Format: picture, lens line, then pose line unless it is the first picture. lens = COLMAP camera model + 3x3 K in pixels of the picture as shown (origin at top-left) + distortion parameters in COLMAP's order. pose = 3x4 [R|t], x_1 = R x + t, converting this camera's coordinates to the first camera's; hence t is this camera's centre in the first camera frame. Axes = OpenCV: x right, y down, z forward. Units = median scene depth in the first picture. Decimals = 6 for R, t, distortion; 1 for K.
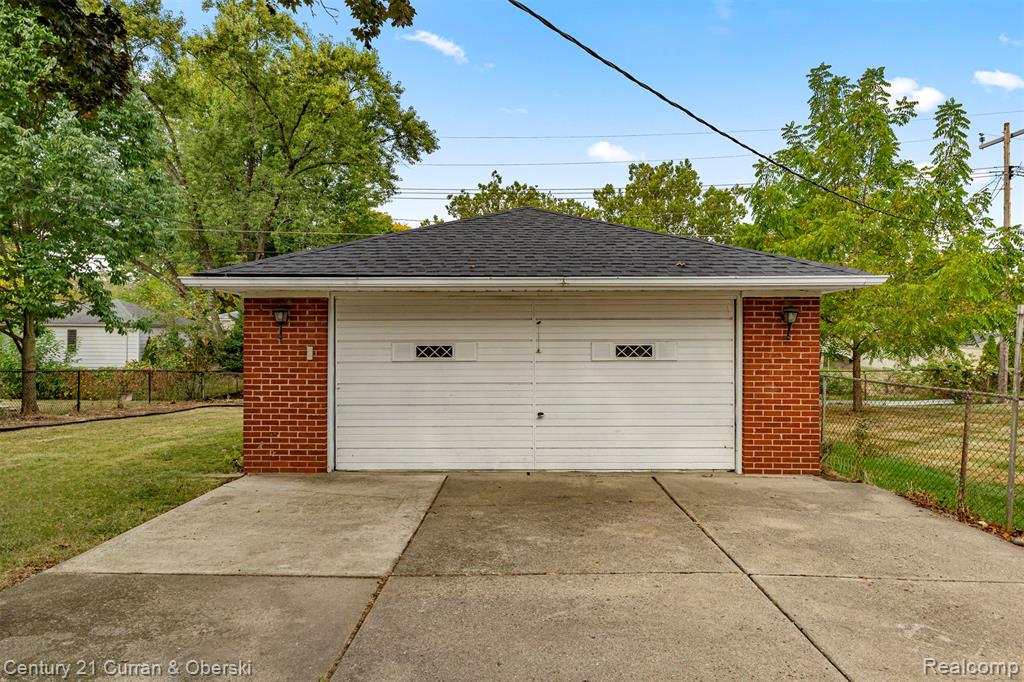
lens RADIAL K [[606.2, 0, 510.2], [0, 606.2, 338.9], [0, 0, 1]] dist [0.008814, 0.000177]
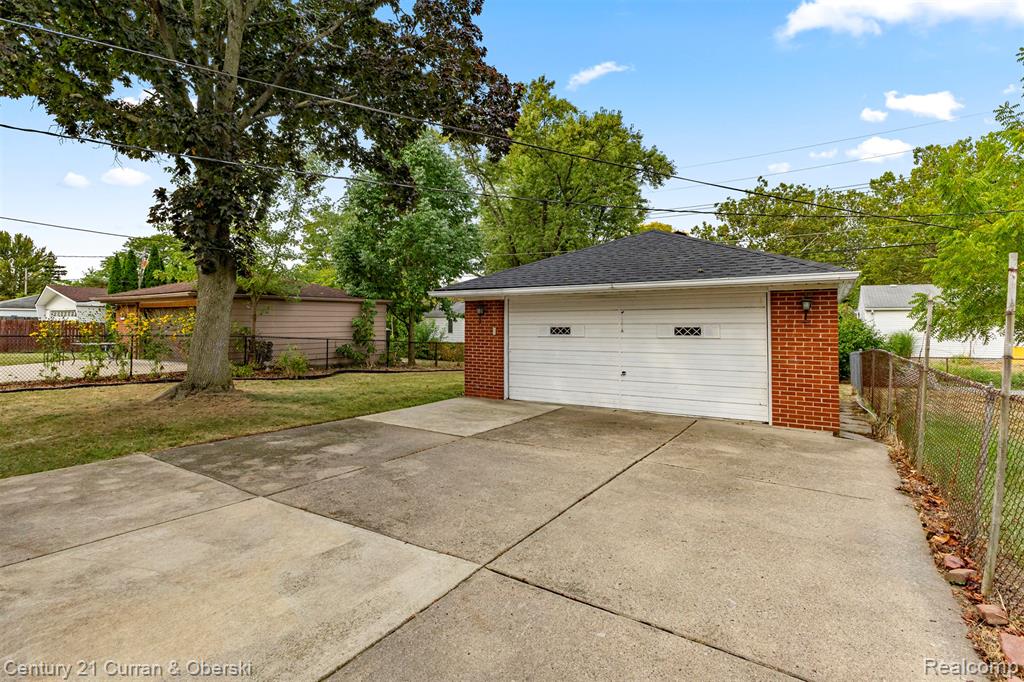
lens RADIAL K [[491.9, 0, 509.4], [0, 491.9, 317.0], [0, 0, 1]] dist [-0.001838, -0.000684]
pose [[0.854762, -0.008252, -0.518955, 0.443984], [-0.000730, 0.999853, -0.017102, 0.006698], [0.519020, 0.014997, 0.854631, -0.200838]]
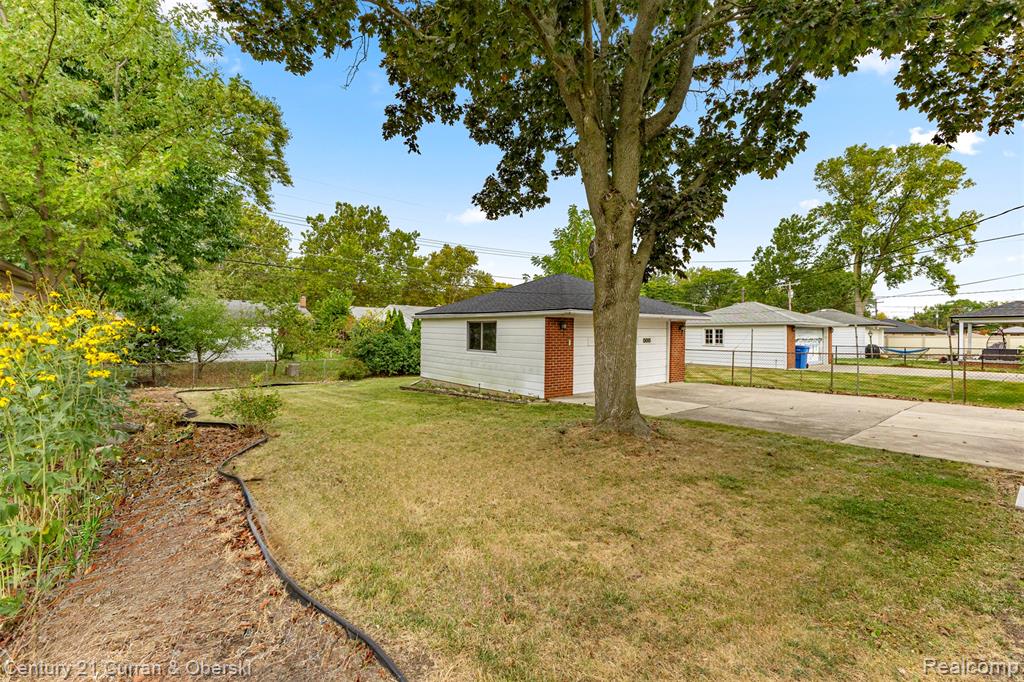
lens RADIAL K [[438.9, 0, 514.5], [0, 438.9, 334.1], [0, 0, 1]] dist [0.008082, -0.000212]
pose [[0.749202, -0.000300, 0.662342, -1.506684], [-0.006949, 0.999941, 0.008312, -0.019702], [-0.662305, -0.010830, 0.749156, -0.060685]]
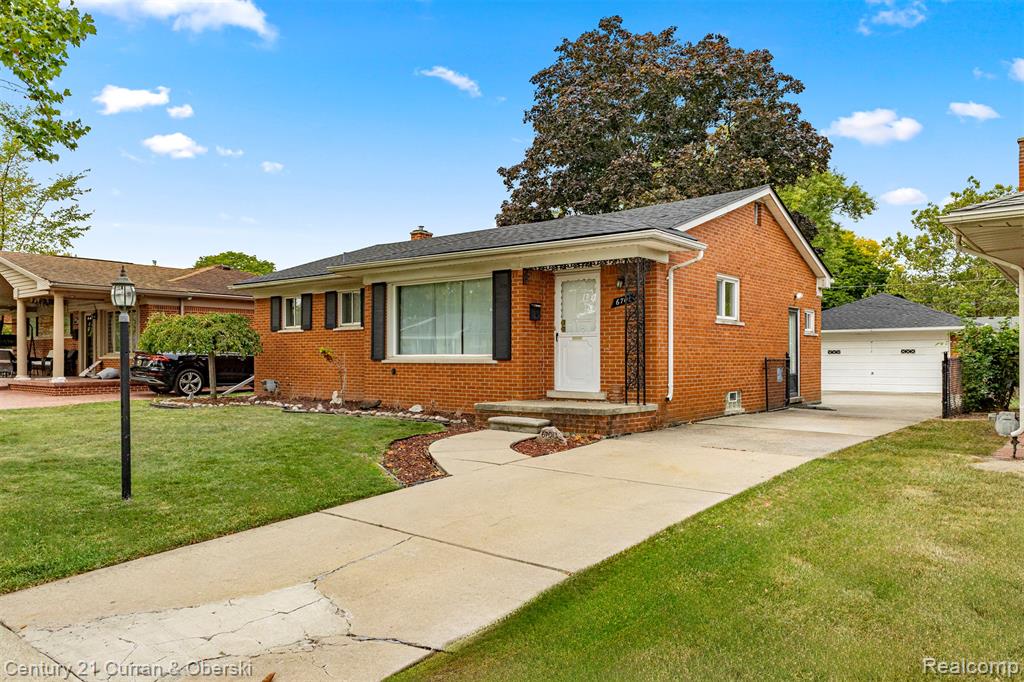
lens RADIAL K [[715.6, 0, 512.8], [0, 715.6, 356.6], [0, 0, 1]] dist [-0.000245, -0.001353]
pose [[0.794328, -0.001478, -0.607487, 0.774782], [-0.001350, 0.999990, -0.004198, 0.060882], [0.607488, 0.004155, 0.794318, -2.828293]]
